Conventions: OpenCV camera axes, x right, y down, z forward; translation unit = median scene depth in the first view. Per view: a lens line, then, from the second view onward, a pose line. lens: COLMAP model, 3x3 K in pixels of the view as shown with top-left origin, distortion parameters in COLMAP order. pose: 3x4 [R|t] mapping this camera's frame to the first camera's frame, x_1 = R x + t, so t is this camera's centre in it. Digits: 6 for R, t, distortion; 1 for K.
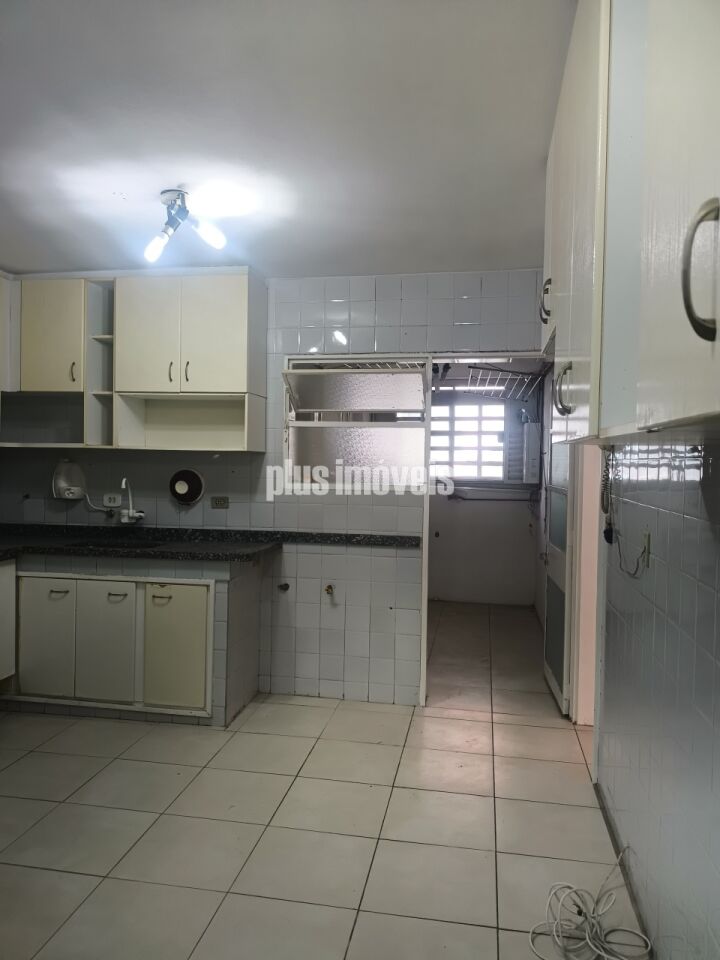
lens RADIAL K [[717.6, 0, 359.8], [0, 717.6, 471.0], [0, 0, 1]] dist [0.046604, -0.068031]
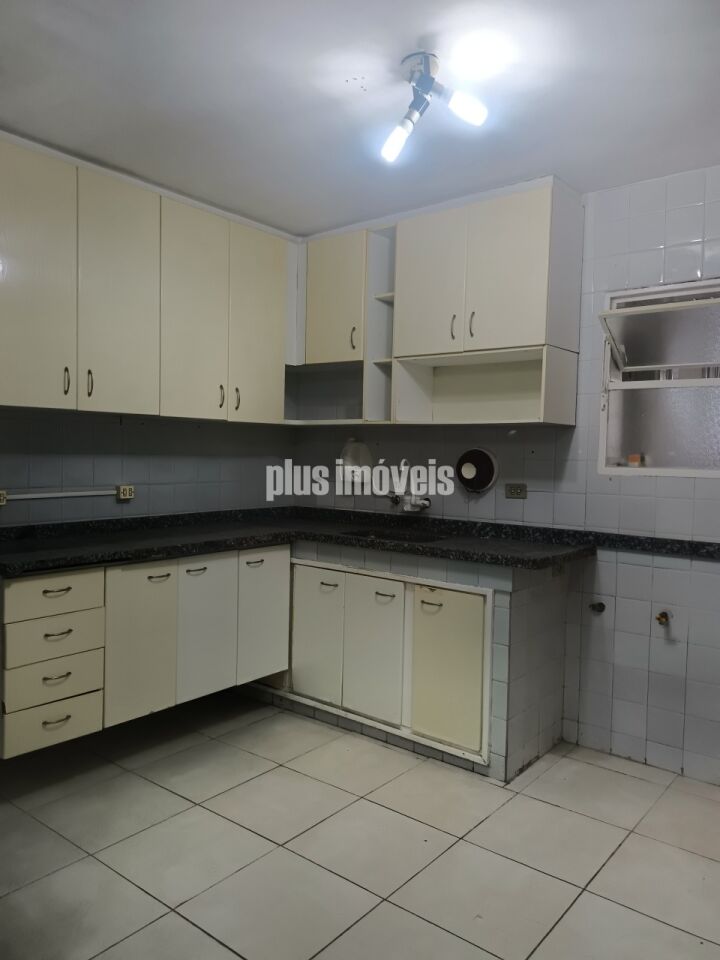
lens RADIAL K [[717.6, 0, 354.9], [0, 717.6, 479.0], [0, 0, 1]] dist [0.046604, -0.068031]
pose [[0.870927, 0.020875, -0.490968, 0.040560], [-0.014252, 0.999750, 0.017225, 0.020541], [0.491205, -0.008004, 0.871007, 0.236485]]
